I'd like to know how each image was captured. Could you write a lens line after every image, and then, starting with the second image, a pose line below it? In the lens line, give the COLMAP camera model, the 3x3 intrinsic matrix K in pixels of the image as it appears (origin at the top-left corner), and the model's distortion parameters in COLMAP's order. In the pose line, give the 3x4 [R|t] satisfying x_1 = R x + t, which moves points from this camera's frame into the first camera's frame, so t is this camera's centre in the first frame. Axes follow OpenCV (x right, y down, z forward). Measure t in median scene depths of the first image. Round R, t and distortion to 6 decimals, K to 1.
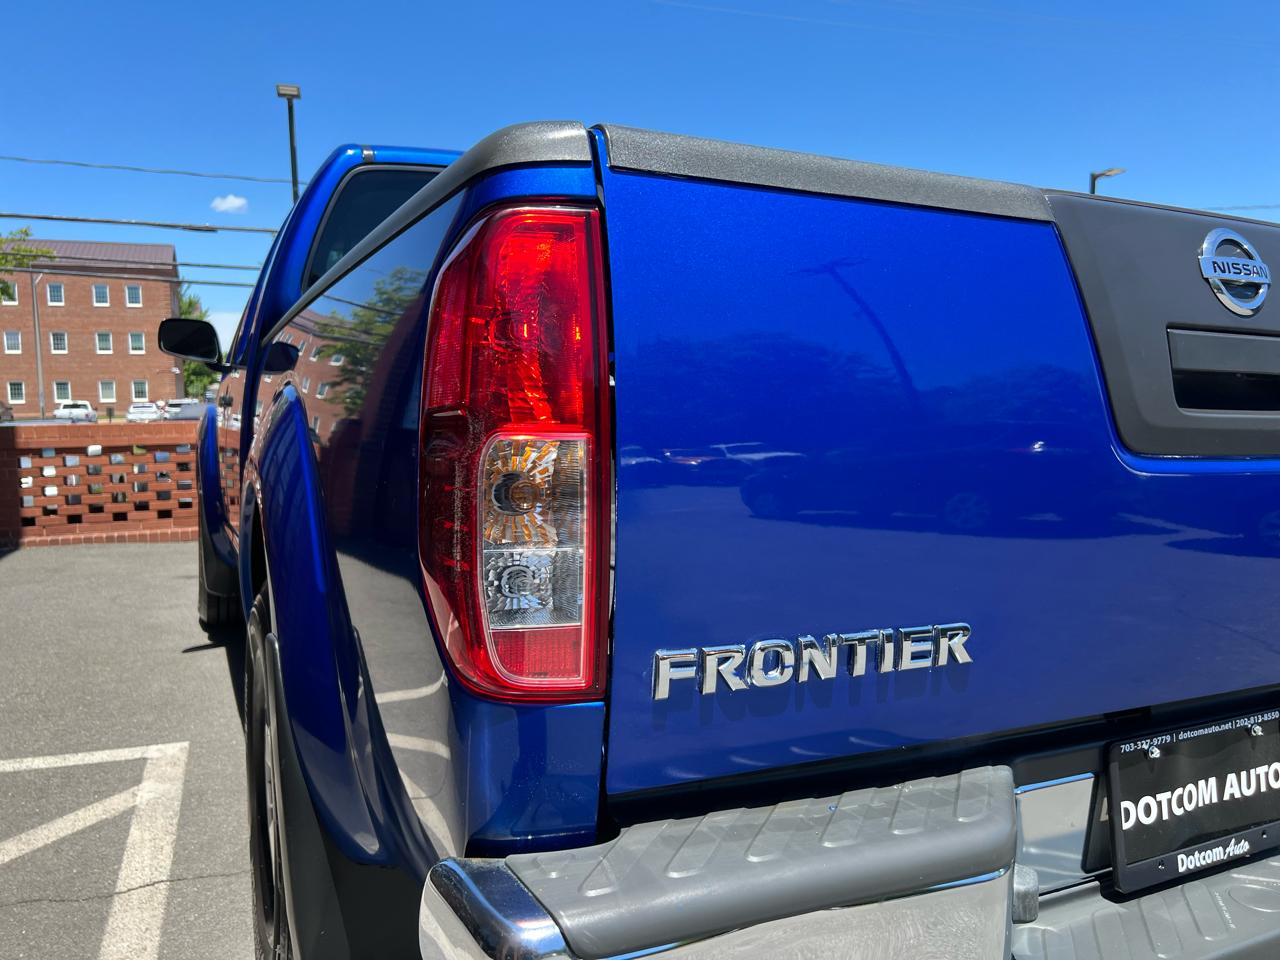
lens RADIAL K [[960.5, 0, 636.8], [0, 960.5, 489.2], [0, 0, 1]] dist [0.050653, -0.057183]
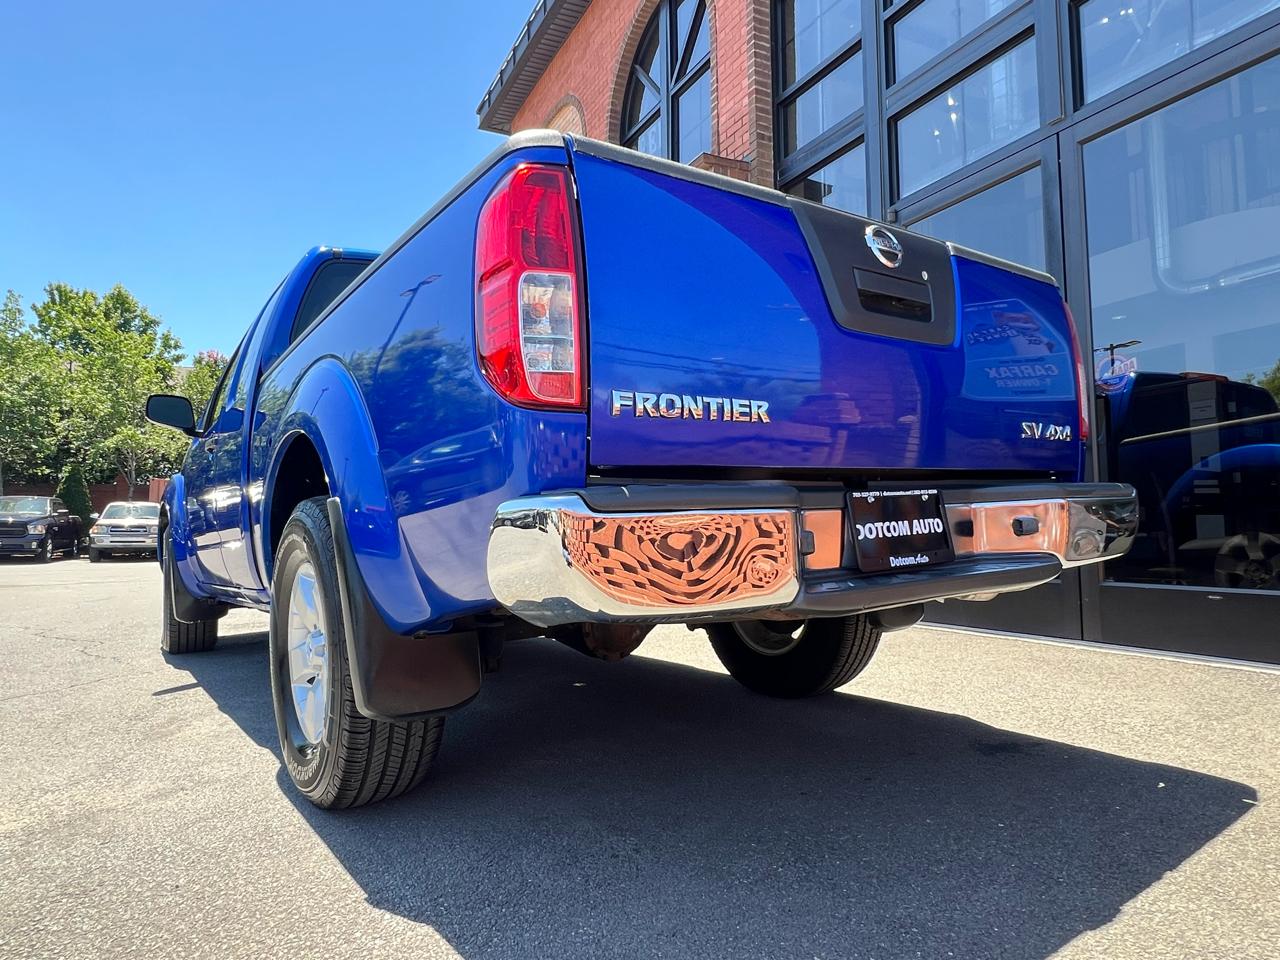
lens RADIAL K [[791.4, 0, 637.2], [0, 791.4, 478.1], [0, 0, 1]] dist [0.000500, -0.003334]
pose [[0.984083, -0.043299, 0.172352, -0.154143], [0.065867, 0.989654, -0.127458, 0.400958], [-0.165050, 0.136782, 0.976754, -0.386277]]
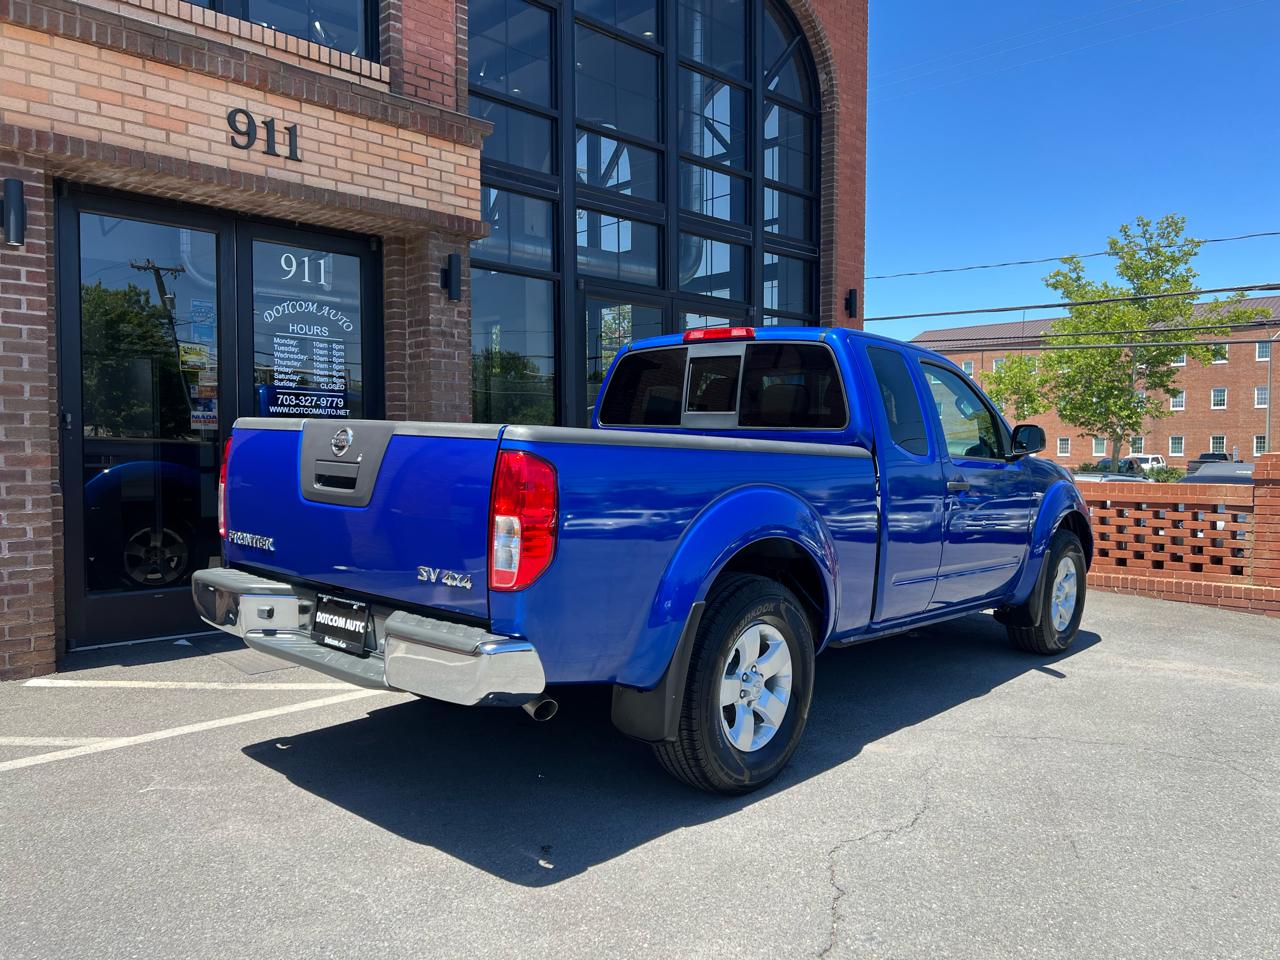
lens RADIAL K [[960.5, 0, 640.3], [0, 960.5, 489.2], [0, 0, 1]] dist [0.050653, -0.057183]
pose [[-0.461005, -0.078586, 0.883911, -4.757073], [0.039568, 0.993260, 0.108944, -0.817962], [-0.886515, 0.085199, -0.454788, 6.775376]]
